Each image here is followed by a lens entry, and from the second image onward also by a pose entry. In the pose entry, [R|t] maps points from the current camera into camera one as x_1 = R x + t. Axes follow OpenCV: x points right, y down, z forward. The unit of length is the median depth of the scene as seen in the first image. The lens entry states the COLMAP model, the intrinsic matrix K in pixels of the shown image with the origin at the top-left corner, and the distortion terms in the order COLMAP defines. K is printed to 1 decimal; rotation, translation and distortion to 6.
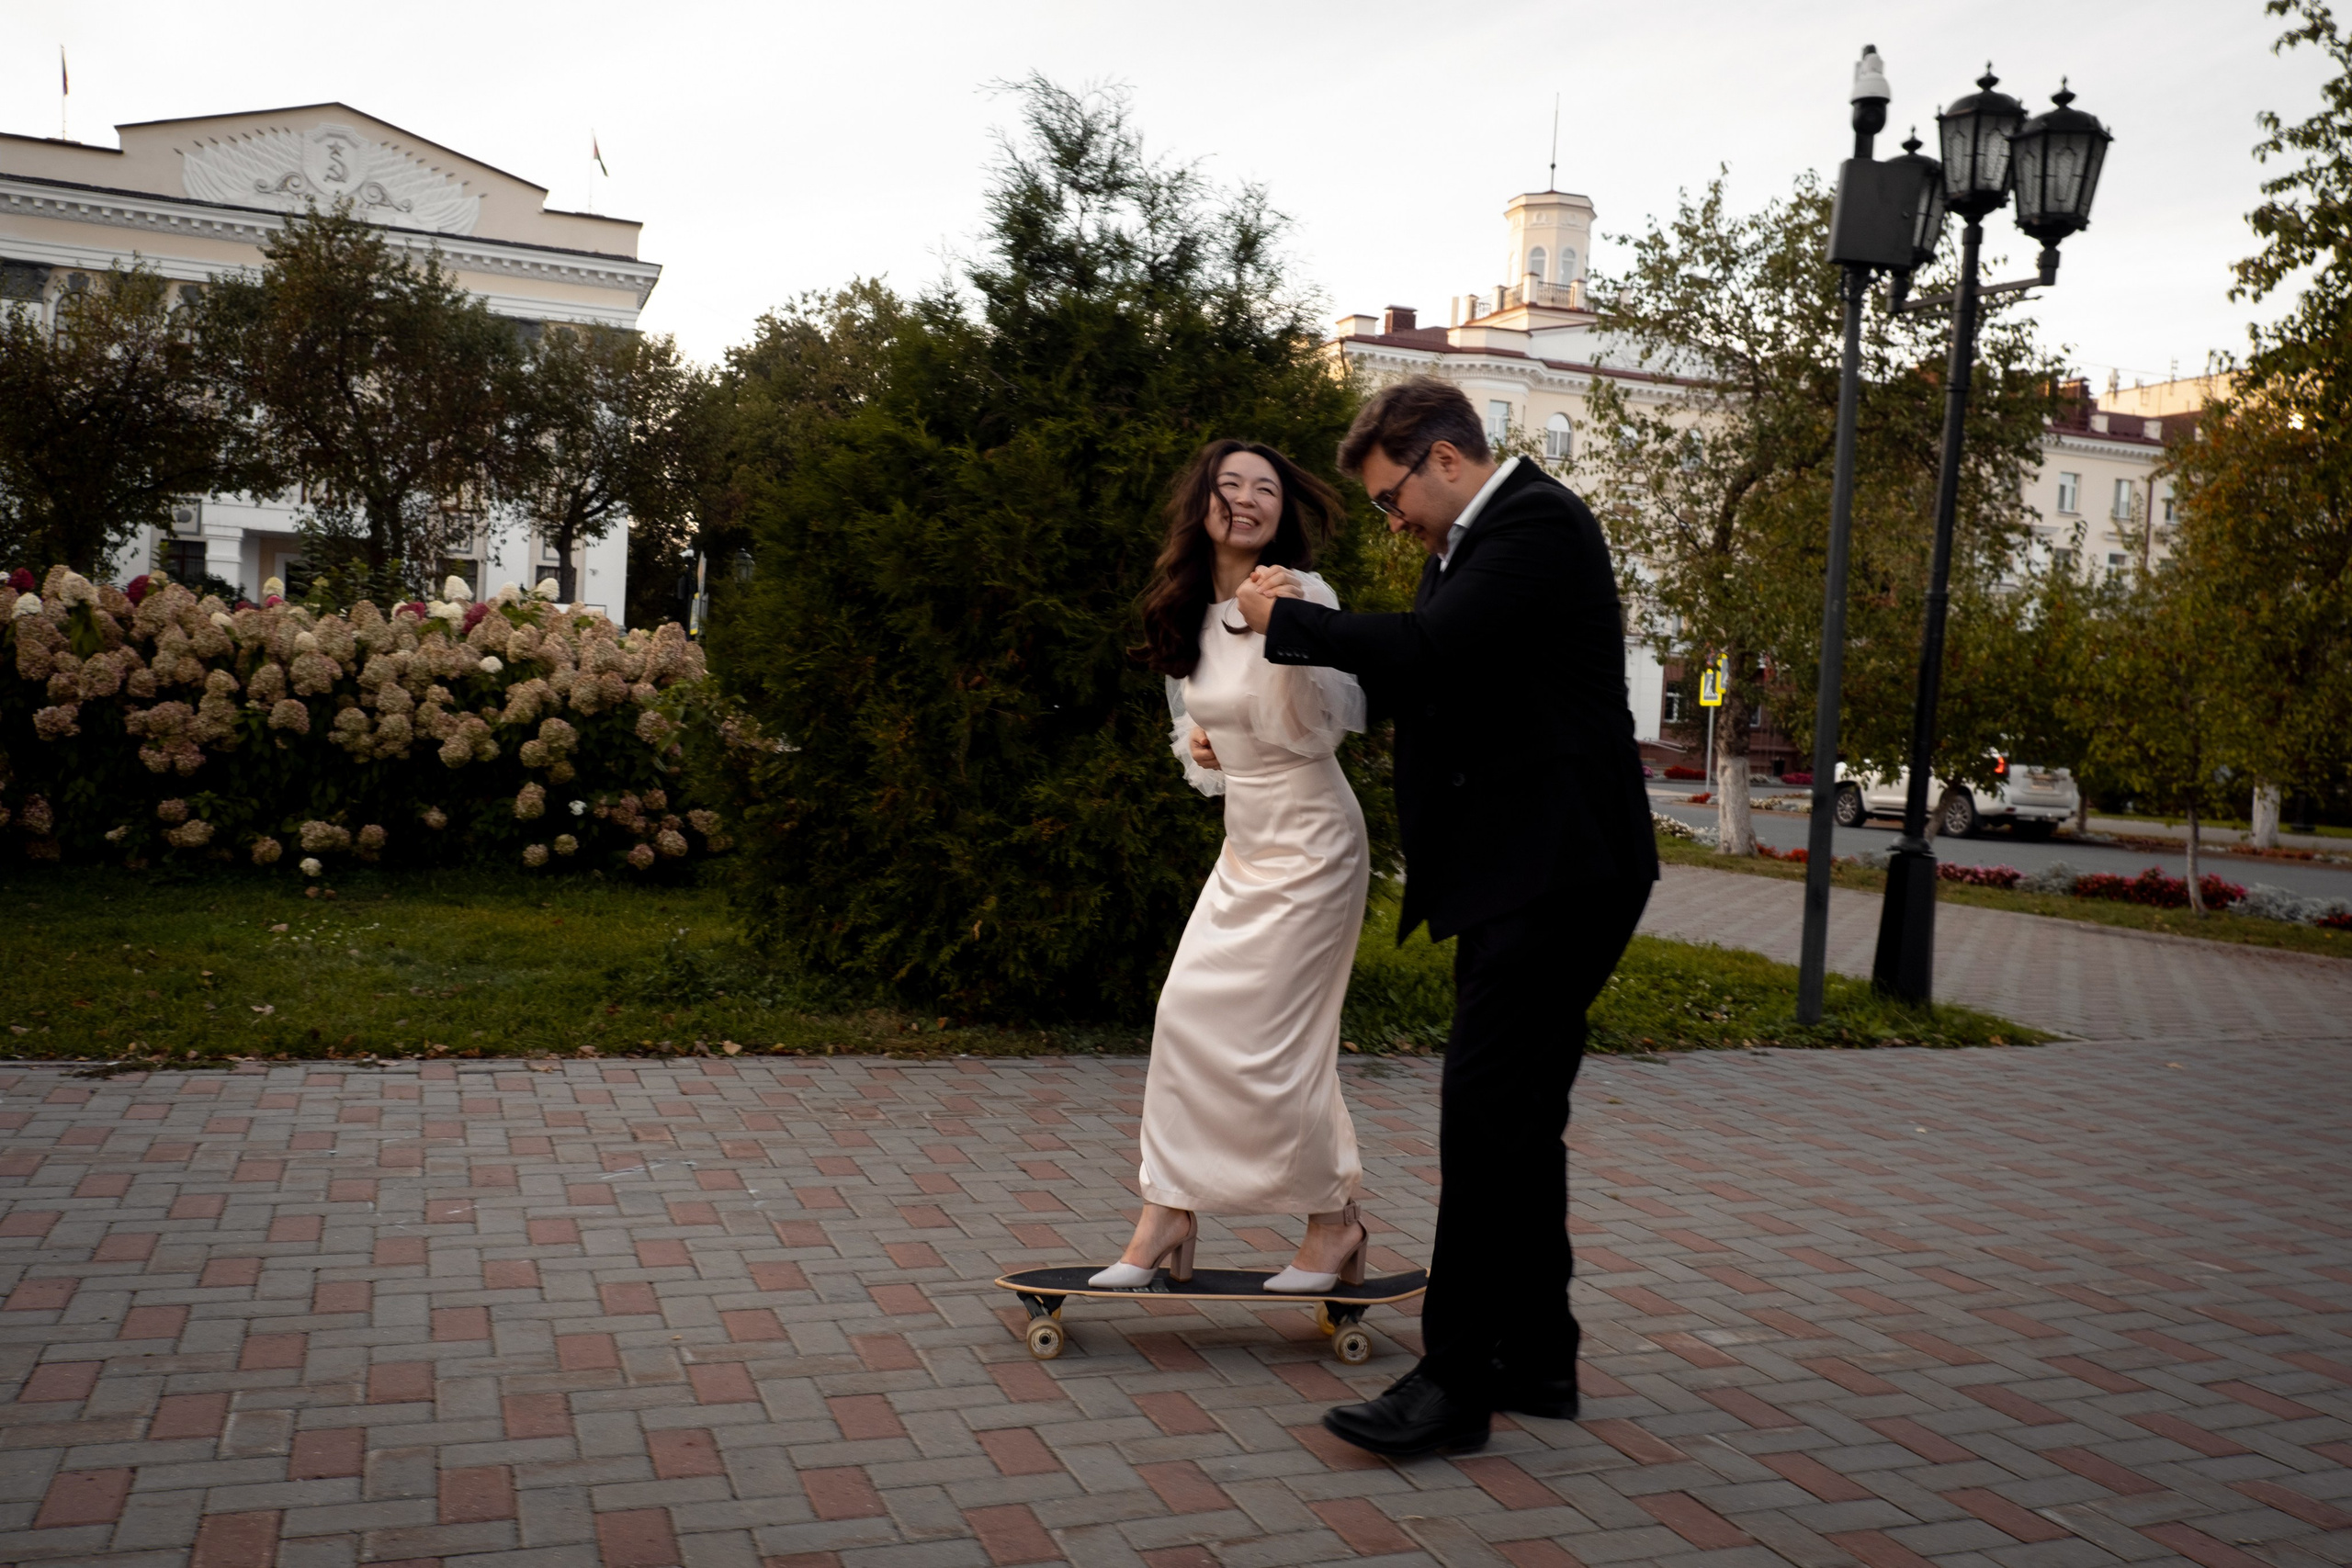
lens RADIAL K [[1975.8, 0, 1192.7], [0, 1975.8, 812.0], [0, 0, 1]] dist [-0.001005, -0.005727]
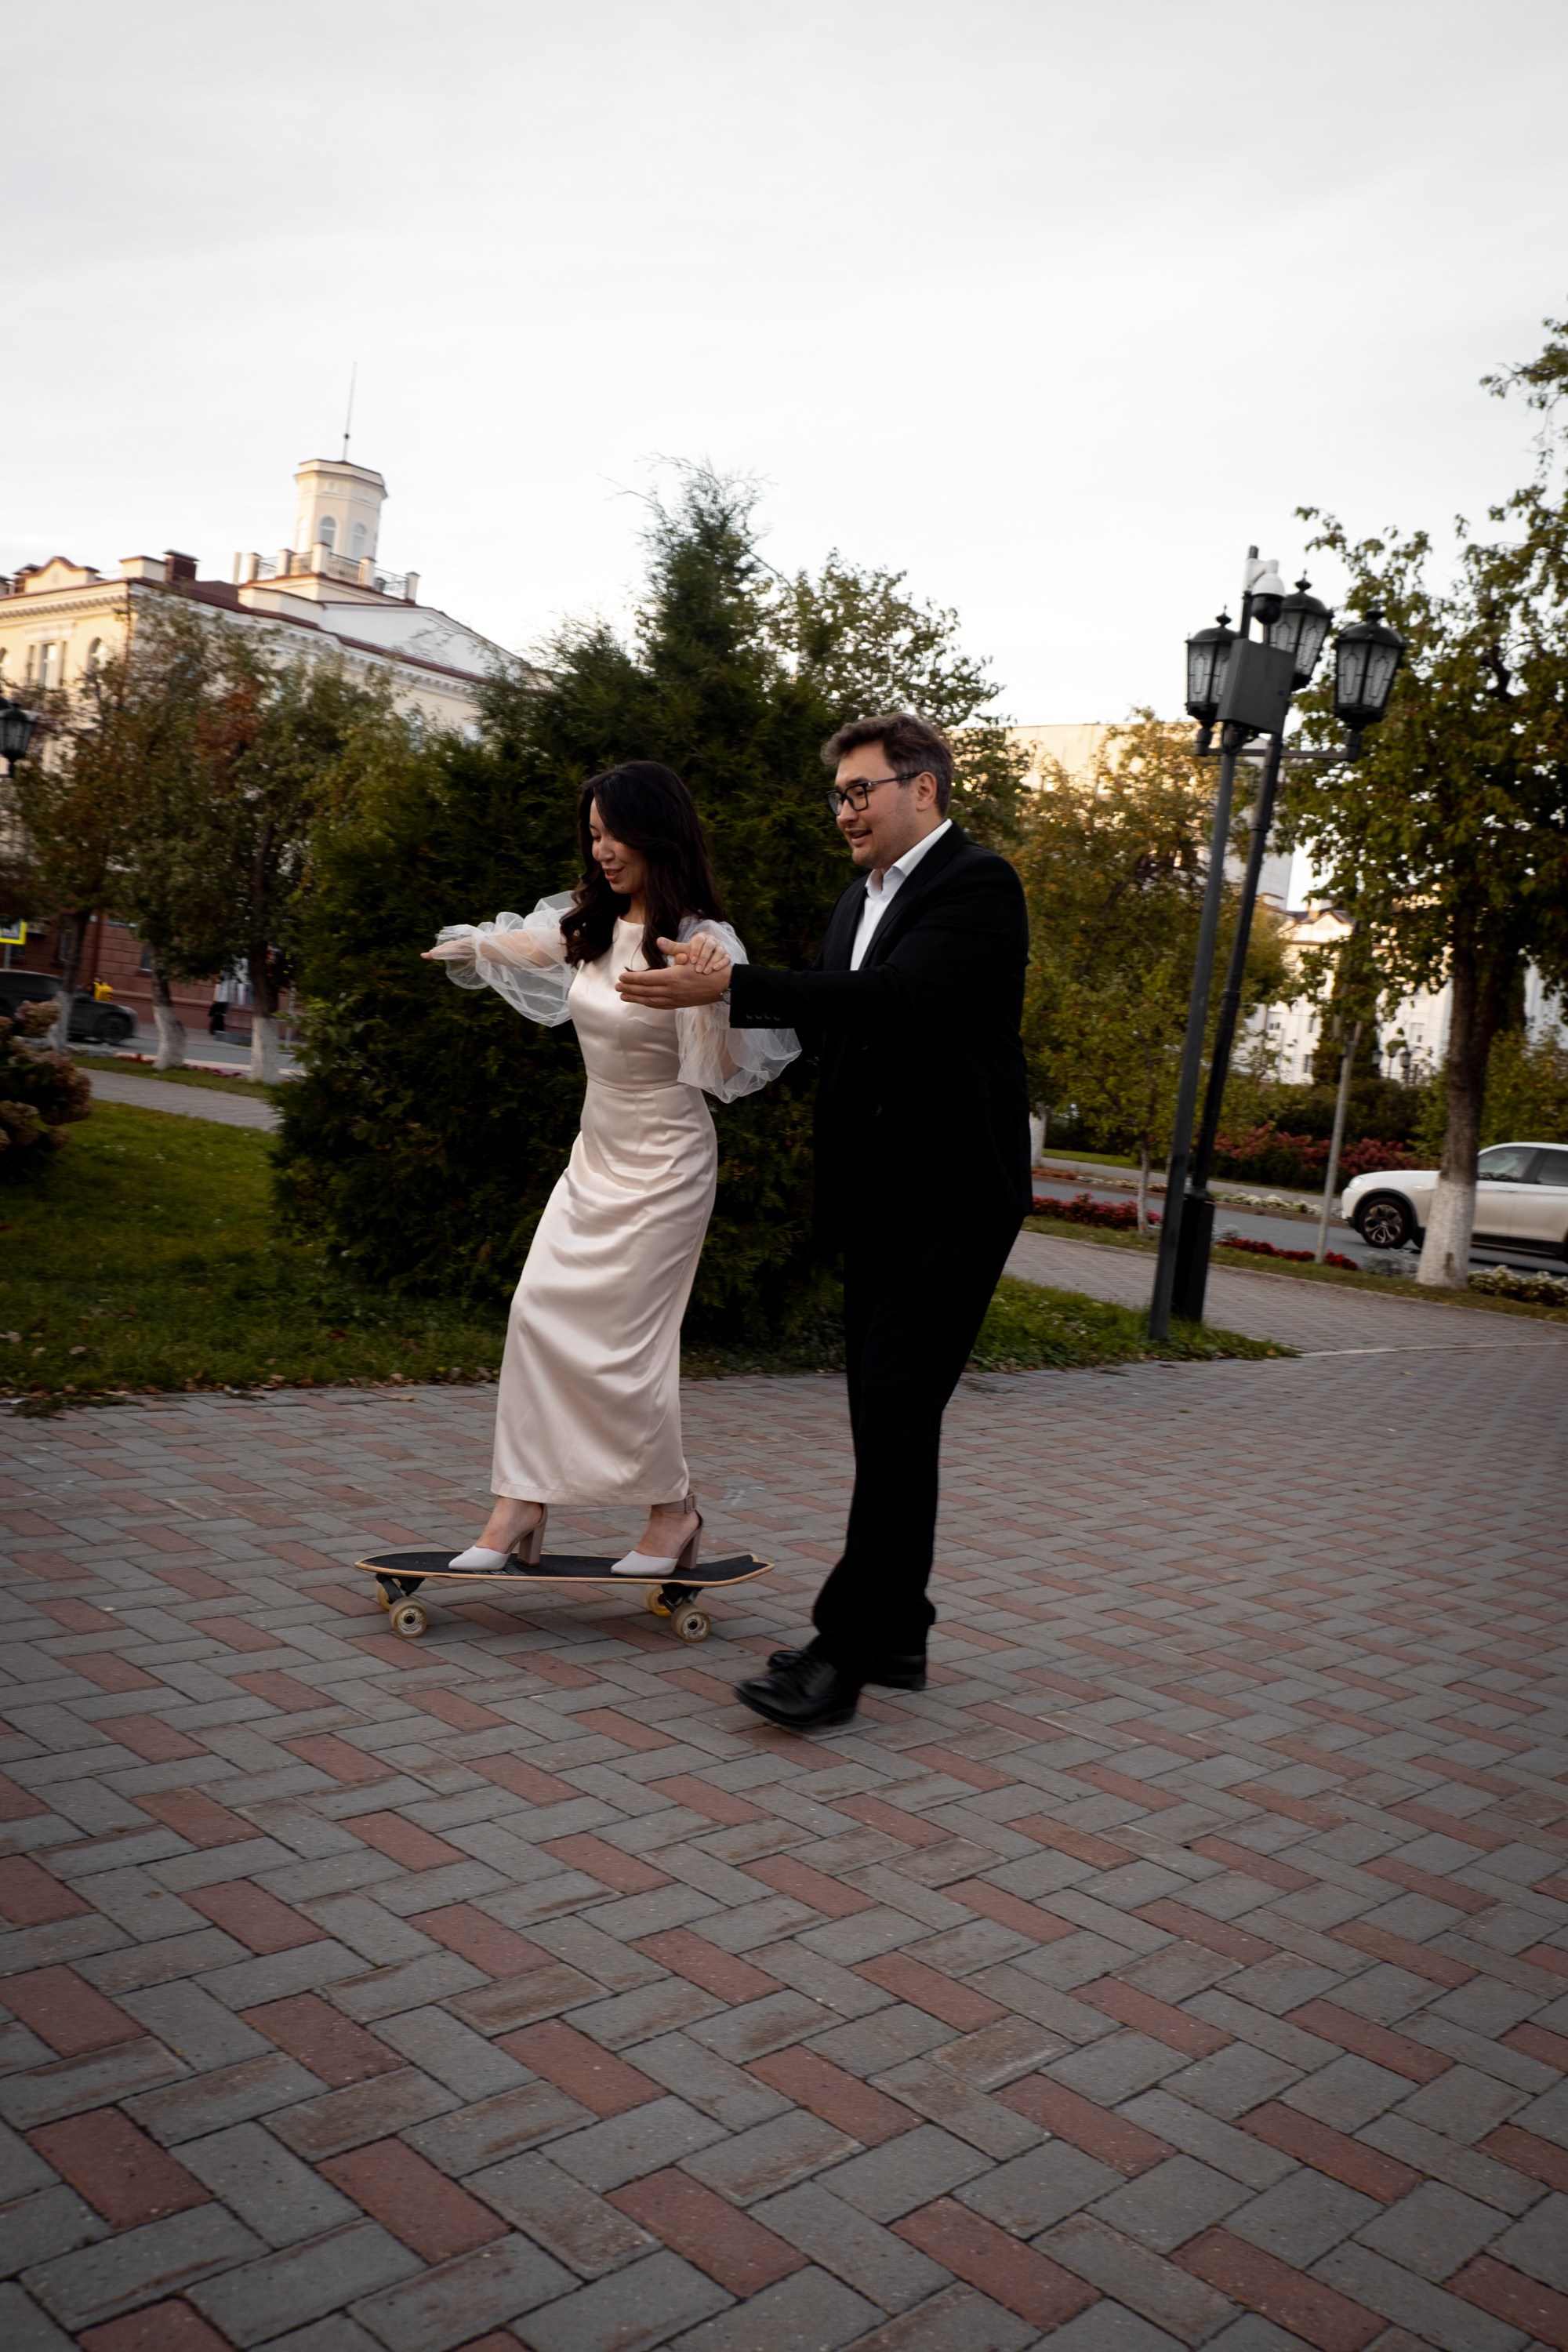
lens RADIAL K [[1976.0, 0, 784.6], [0, 1976.0, 1184.5], [0, 0, 1]] dist [-0.001005, -0.005727]
pose [[0.899307, 0.034810, 0.435930, -0.337273], [-0.055615, 0.997837, 0.035052, -0.015250], [-0.433767, -0.055767, 0.899298, 0.000958]]
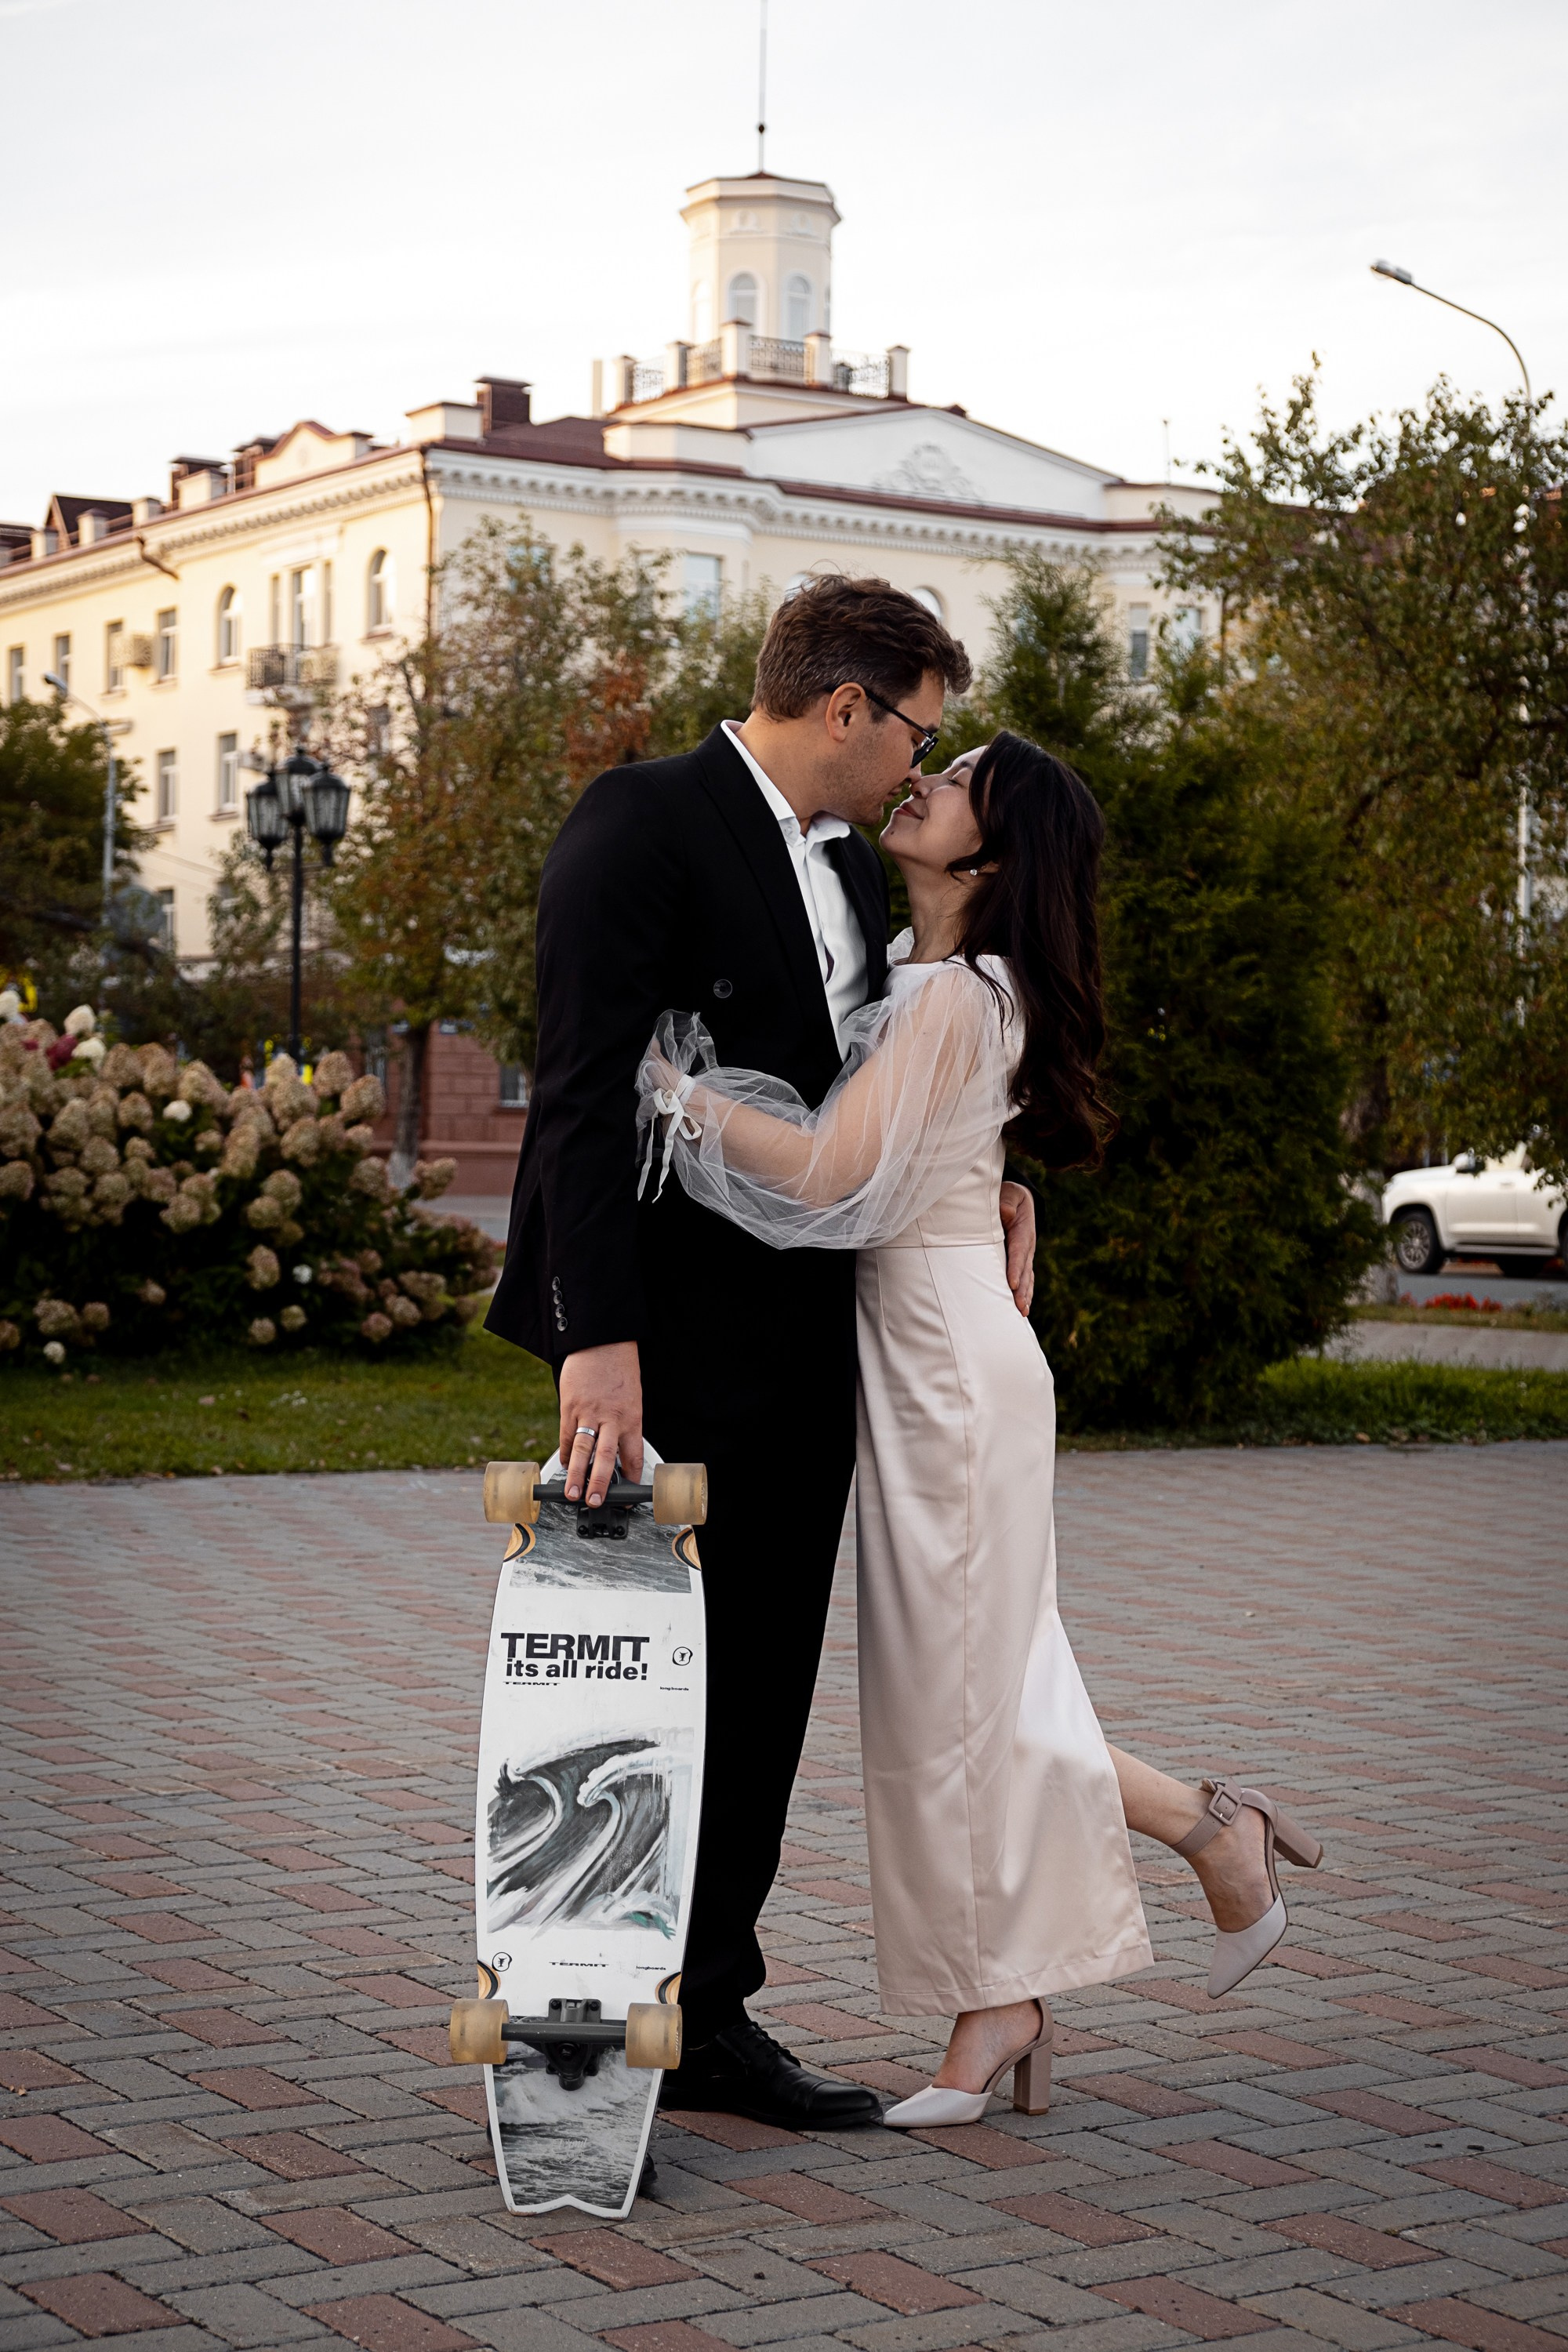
lens RADIAL K [[3949.8, 0, 801.0], [0, 3949.8, 1180.4], [0, 0, 1]] dist [-0.001822, 0.083582]
pose [[0.977306, -0.039294, 0.208156, -0.455648], [0.046246, 0.998520, -0.028637, 0.016388], [-0.206722, 0.037613, 0.977676, -0.731620]]
